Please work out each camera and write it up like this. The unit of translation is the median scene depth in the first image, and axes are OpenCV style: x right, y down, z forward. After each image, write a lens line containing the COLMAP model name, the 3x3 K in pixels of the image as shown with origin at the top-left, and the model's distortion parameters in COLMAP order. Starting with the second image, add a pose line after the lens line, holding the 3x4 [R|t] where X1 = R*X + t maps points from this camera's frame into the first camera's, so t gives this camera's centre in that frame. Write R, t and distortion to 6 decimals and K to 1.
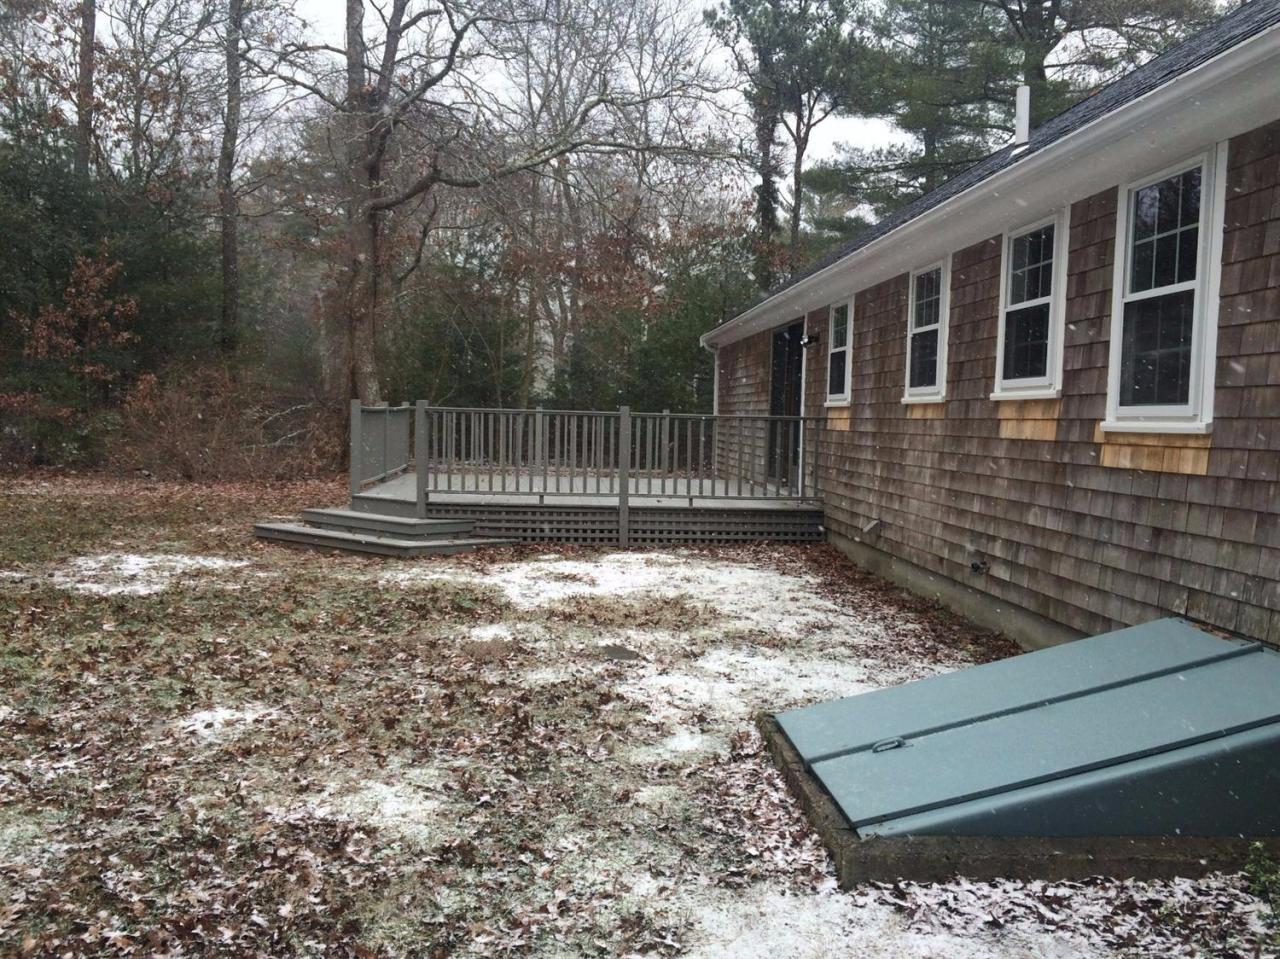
lens RADIAL K [[1082.2, 0, 640.0], [0, 1082.2, 479.5], [0, 0, 1]] dist [0.003017, -0.000239]
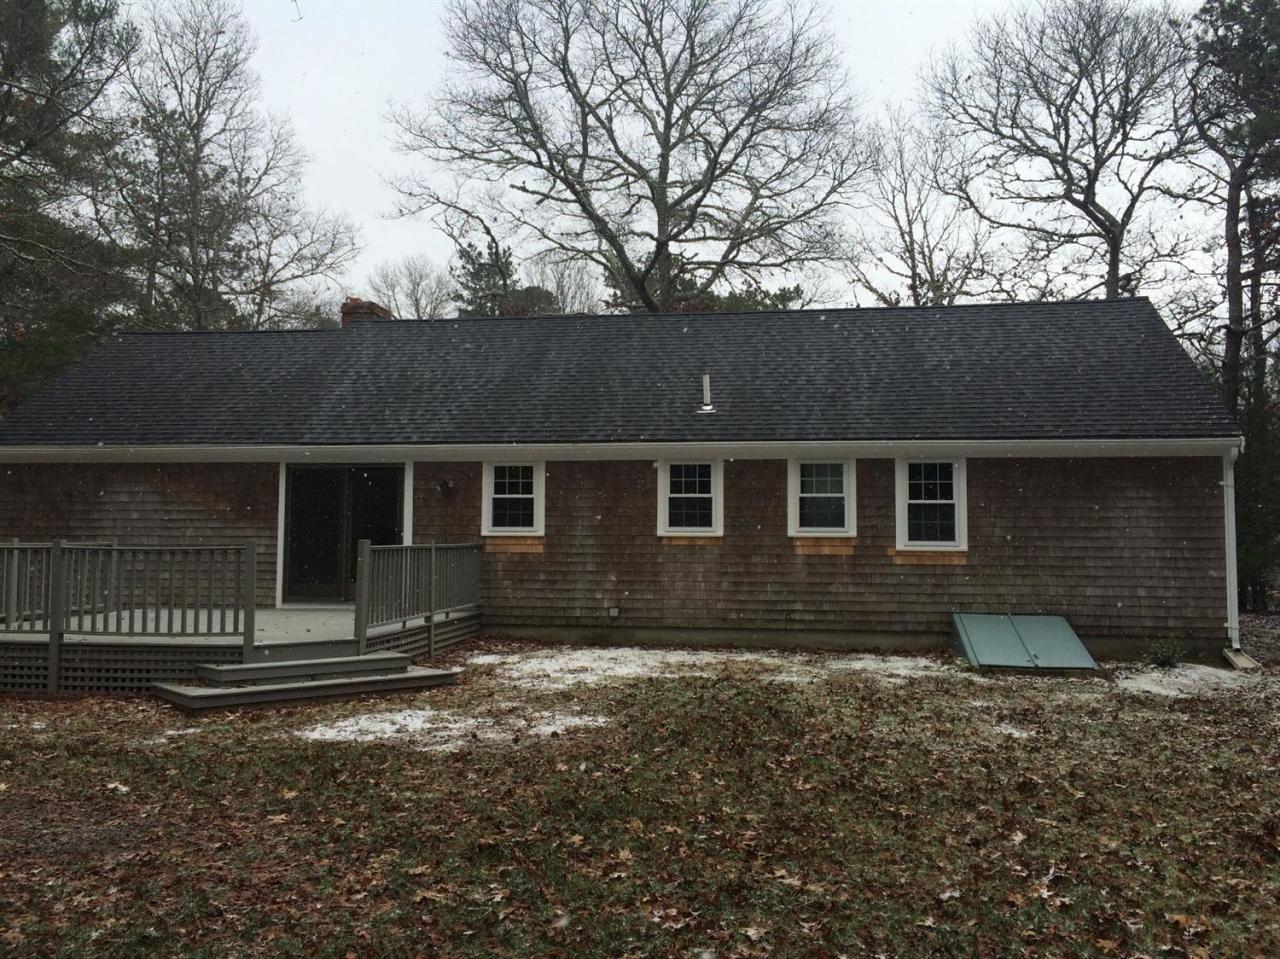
lens RADIAL K [[1082.2, 0, 640.0], [0, 1082.2, 479.5], [0, 0, 1]] dist [0.003017, -0.000239]
pose [[0.200859, 0.047045, 0.978490, -2.069130], [0.050753, 0.997005, -0.058353, -0.086690], [-0.978305, 0.061382, 0.197869, 0.987470]]
